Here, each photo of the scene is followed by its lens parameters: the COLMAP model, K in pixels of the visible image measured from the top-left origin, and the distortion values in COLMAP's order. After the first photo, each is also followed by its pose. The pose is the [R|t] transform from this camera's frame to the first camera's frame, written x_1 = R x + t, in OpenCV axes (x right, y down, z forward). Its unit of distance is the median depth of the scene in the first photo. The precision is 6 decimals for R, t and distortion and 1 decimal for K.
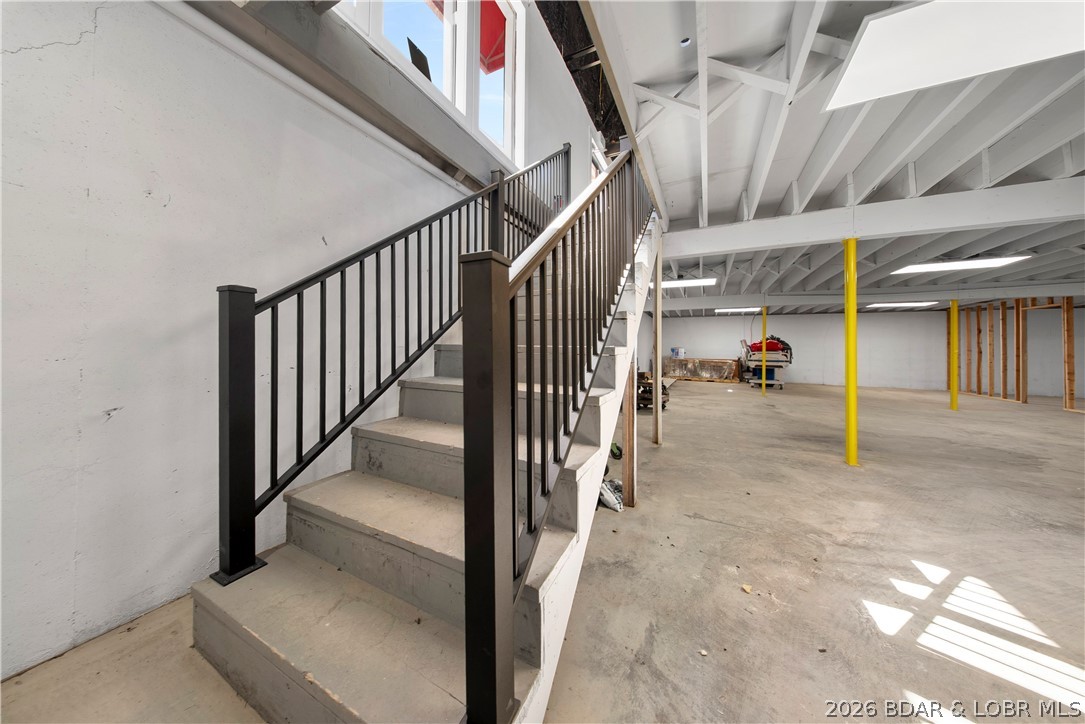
lens RADIAL K [[332.1, 0, 538.3], [0, 332.1, 344.6], [0, 0, 1]] dist [-0.006335, -0.000199]
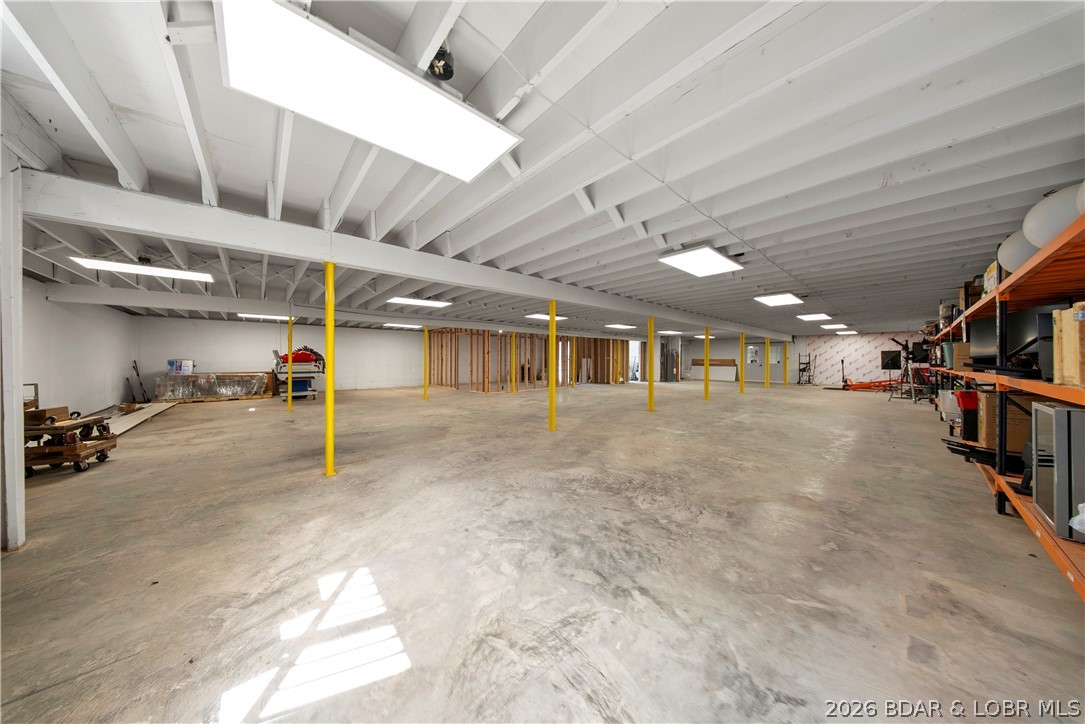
lens RADIAL K [[317.9, 0, 540.2], [0, 317.9, 362.7], [0, 0, 1]] dist [-0.006164, -0.000162]
pose [[0.361666, -0.028139, 0.931883, 0.110441], [-0.002594, 0.999510, 0.031188, -0.014420], [-0.932304, -0.013697, 0.361416, -0.001206]]
